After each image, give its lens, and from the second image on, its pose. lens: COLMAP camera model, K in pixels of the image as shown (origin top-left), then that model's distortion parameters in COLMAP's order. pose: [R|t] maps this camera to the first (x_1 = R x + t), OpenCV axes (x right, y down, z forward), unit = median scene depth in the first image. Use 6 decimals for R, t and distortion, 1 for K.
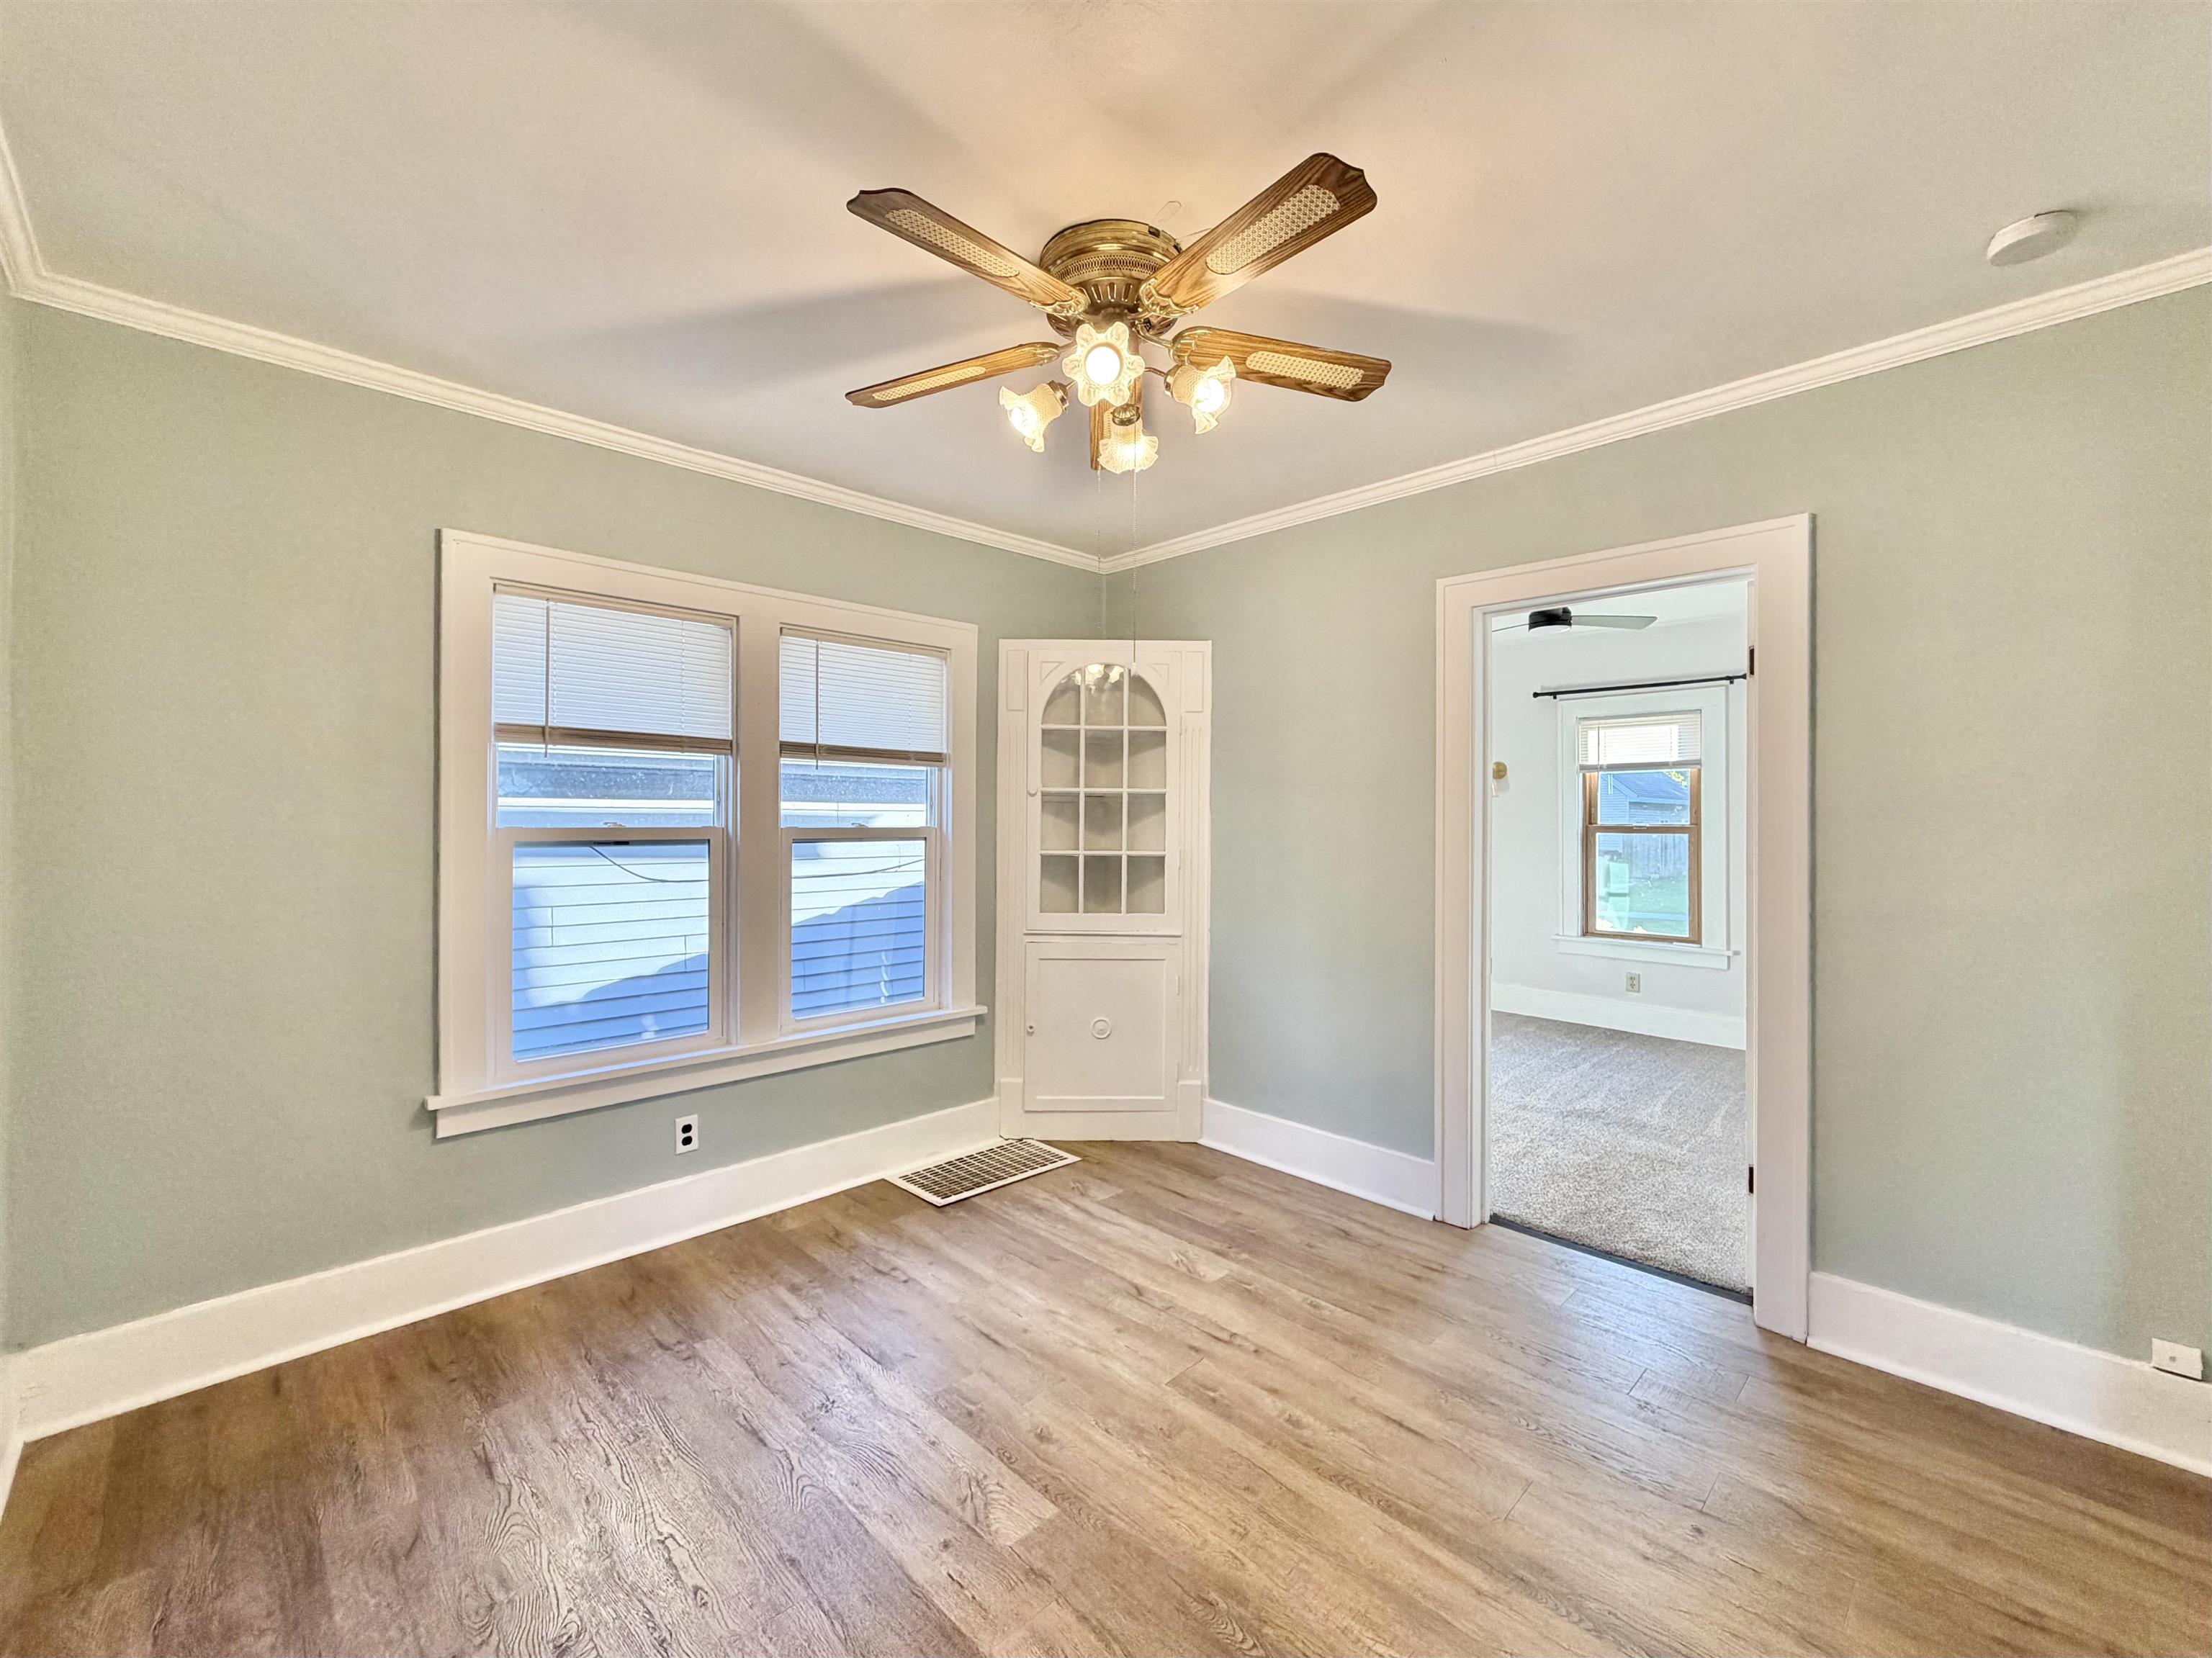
lens RADIAL K [[923.0, 0, 1097.4], [0, 923.0, 816.6], [0, 0, 1]] dist [-0.000634, -0.000303]
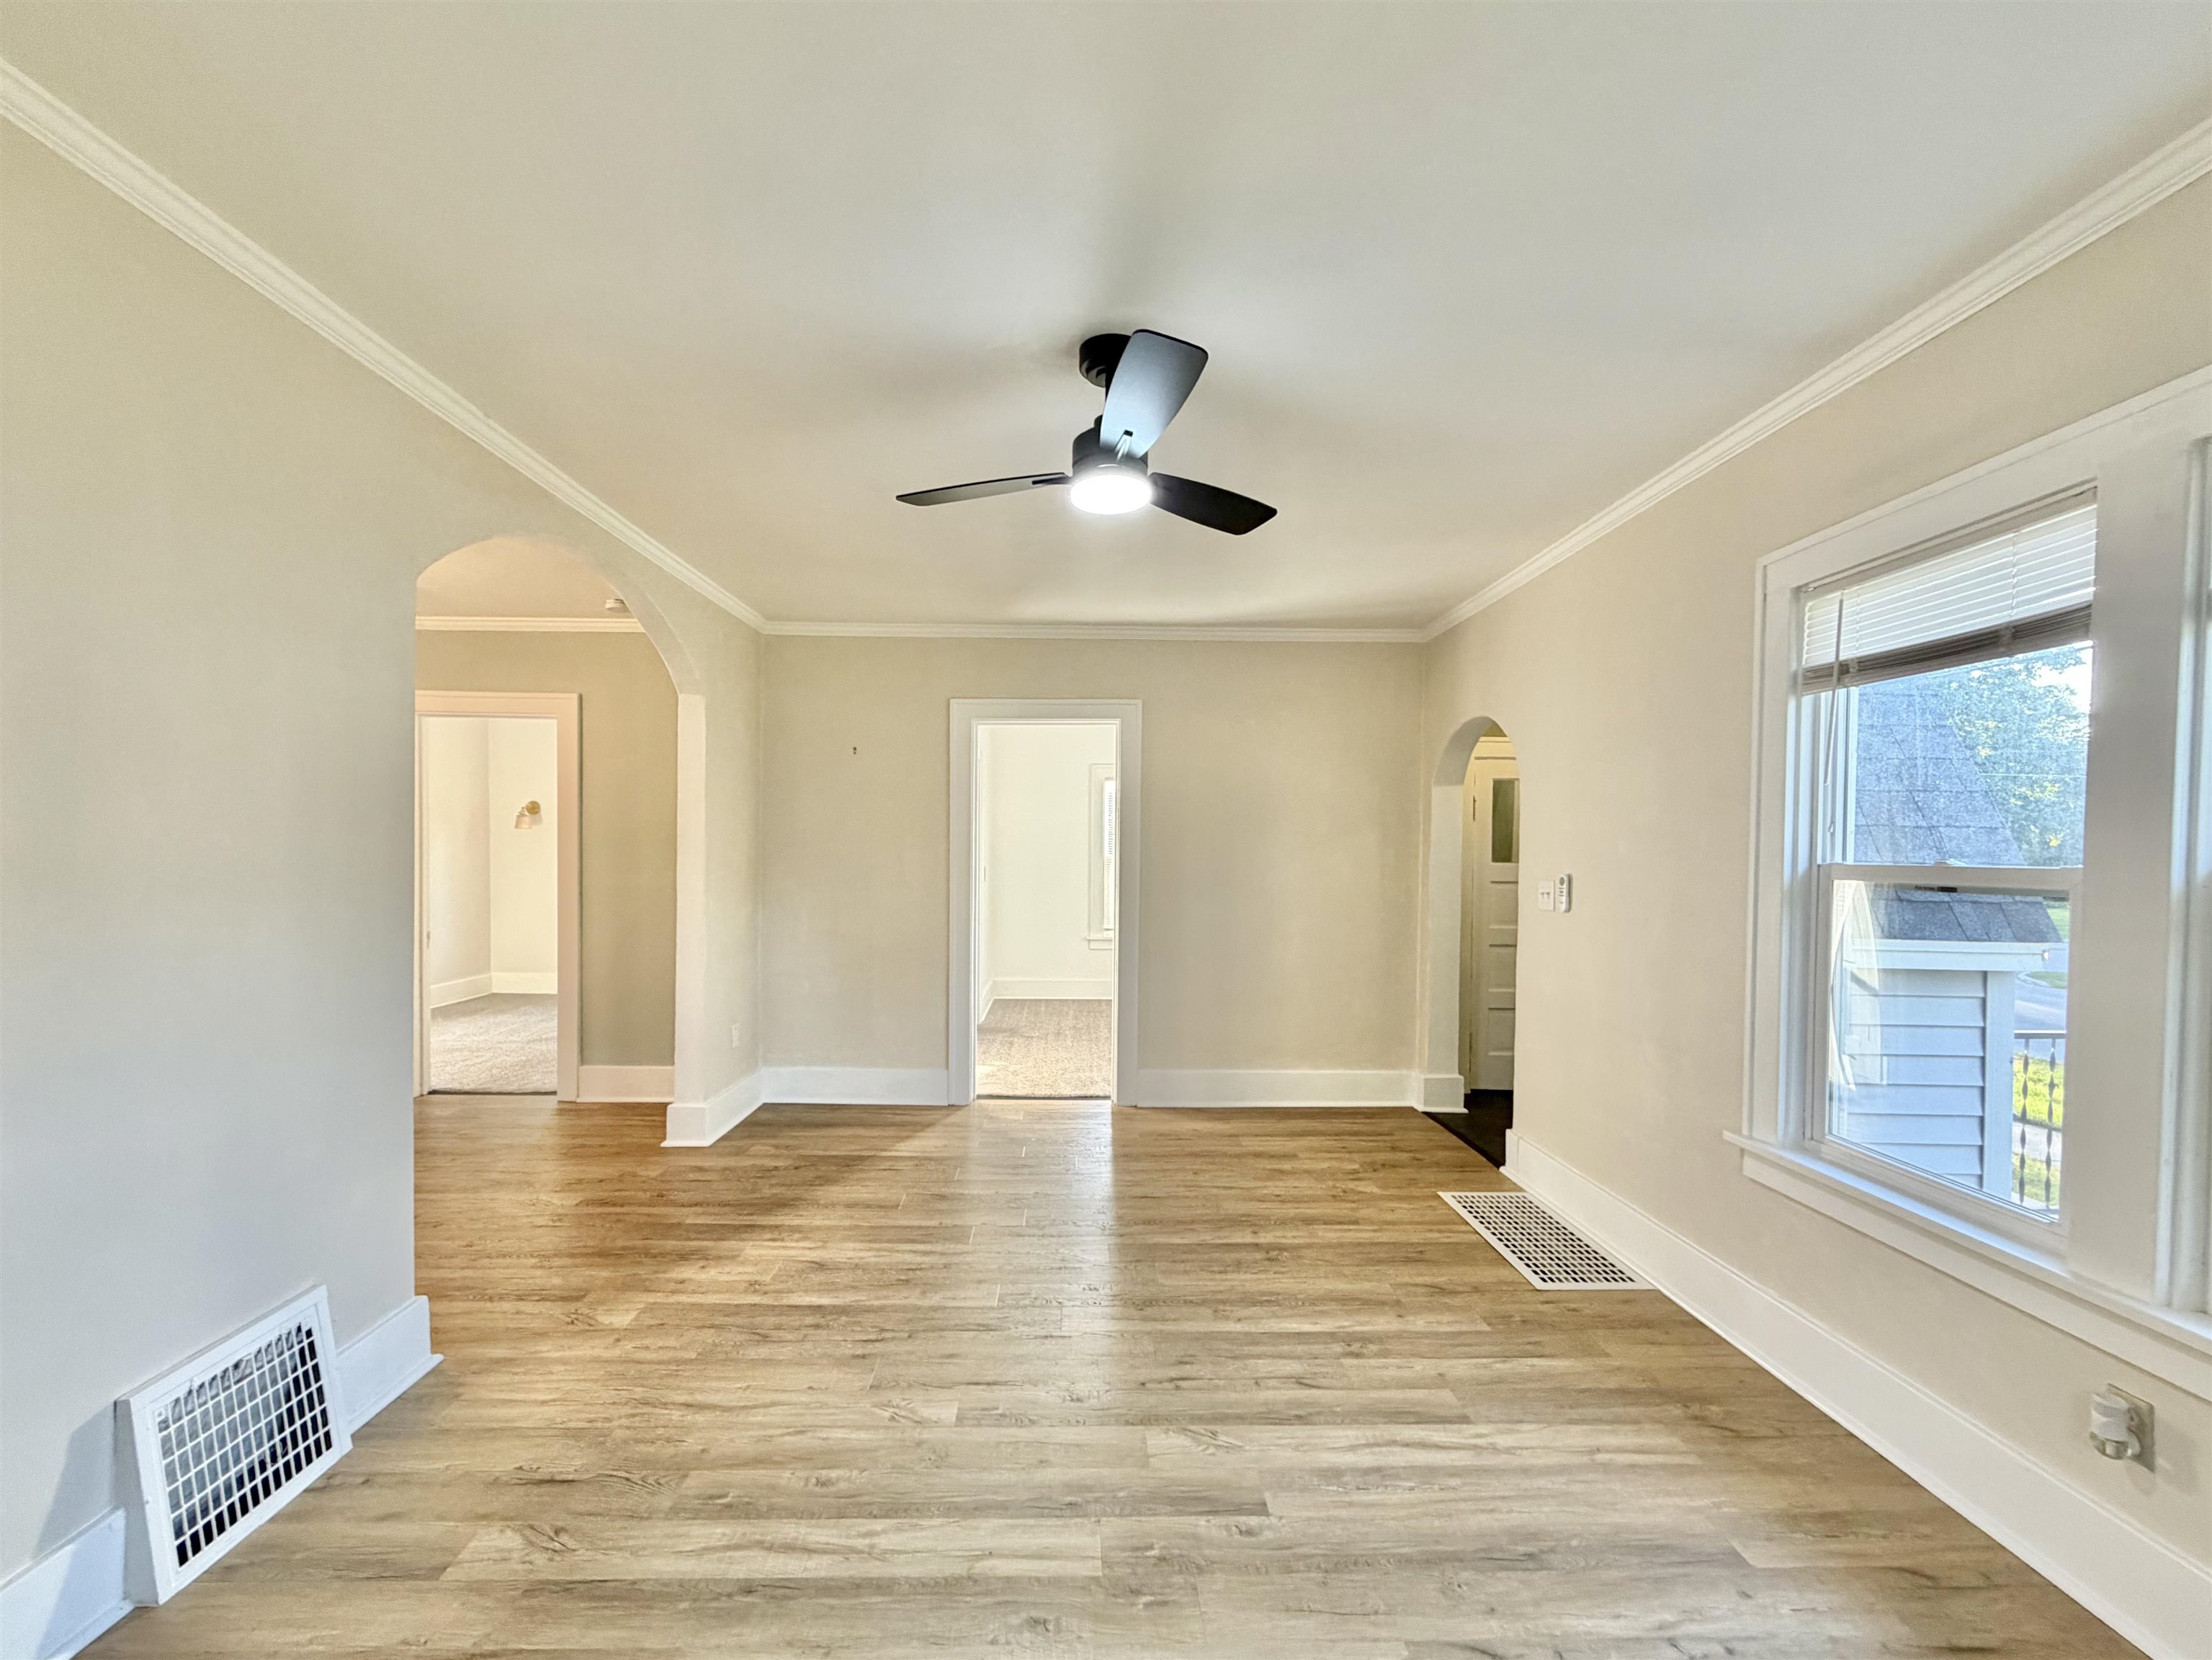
lens RADIAL K [[935.1, 0, 1098.0], [0, 935.1, 870.4], [0, 0, 1]] dist [-0.000755, -0.000122]
pose [[0.681645, -0.014219, 0.731545, 0.039911], [-0.008060, 0.999605, 0.026940, -0.005869], [-0.731639, -0.024260, 0.681261, -1.070063]]
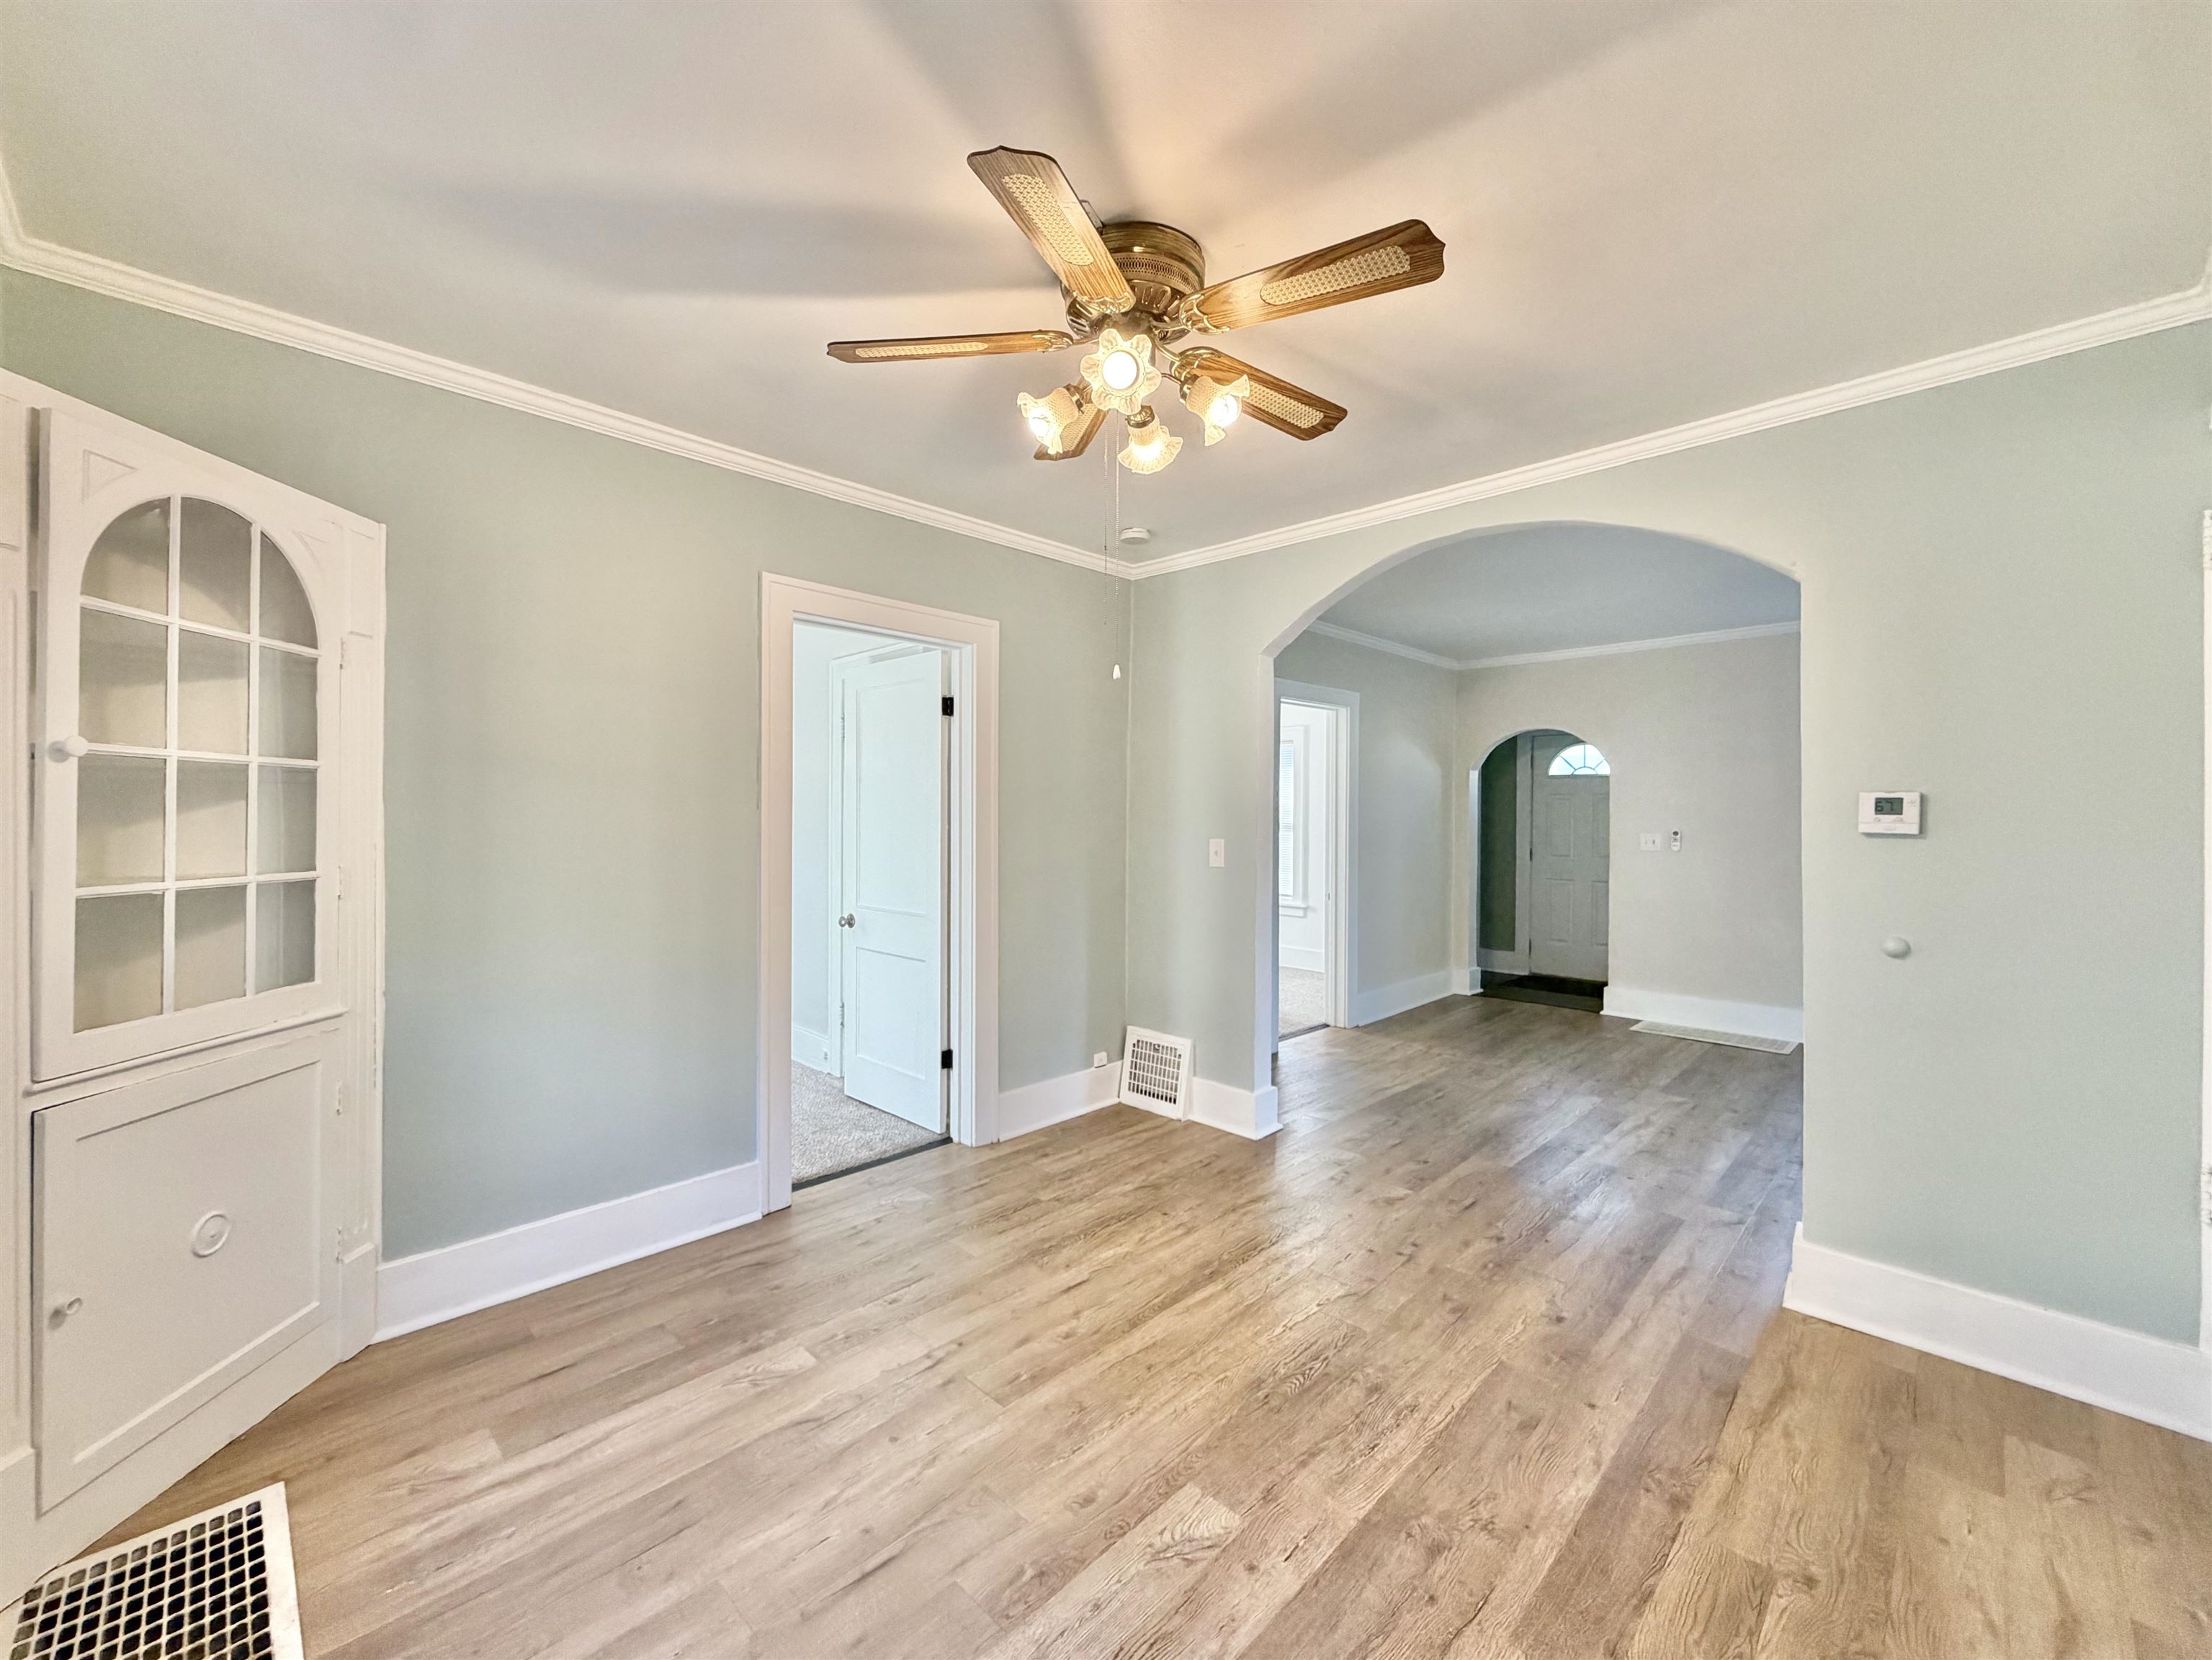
lens RADIAL K [[899.6, 0, 1107.5], [0, 899.6, 821.4], [0, 0, 1]] dist [0.000660, -0.000325]
pose [[-0.024655, -0.012240, 0.999621, -0.681104], [-0.007870, 0.999896, 0.012049, -0.004517], [-0.999665, -0.007570, -0.024749, 0.731988]]
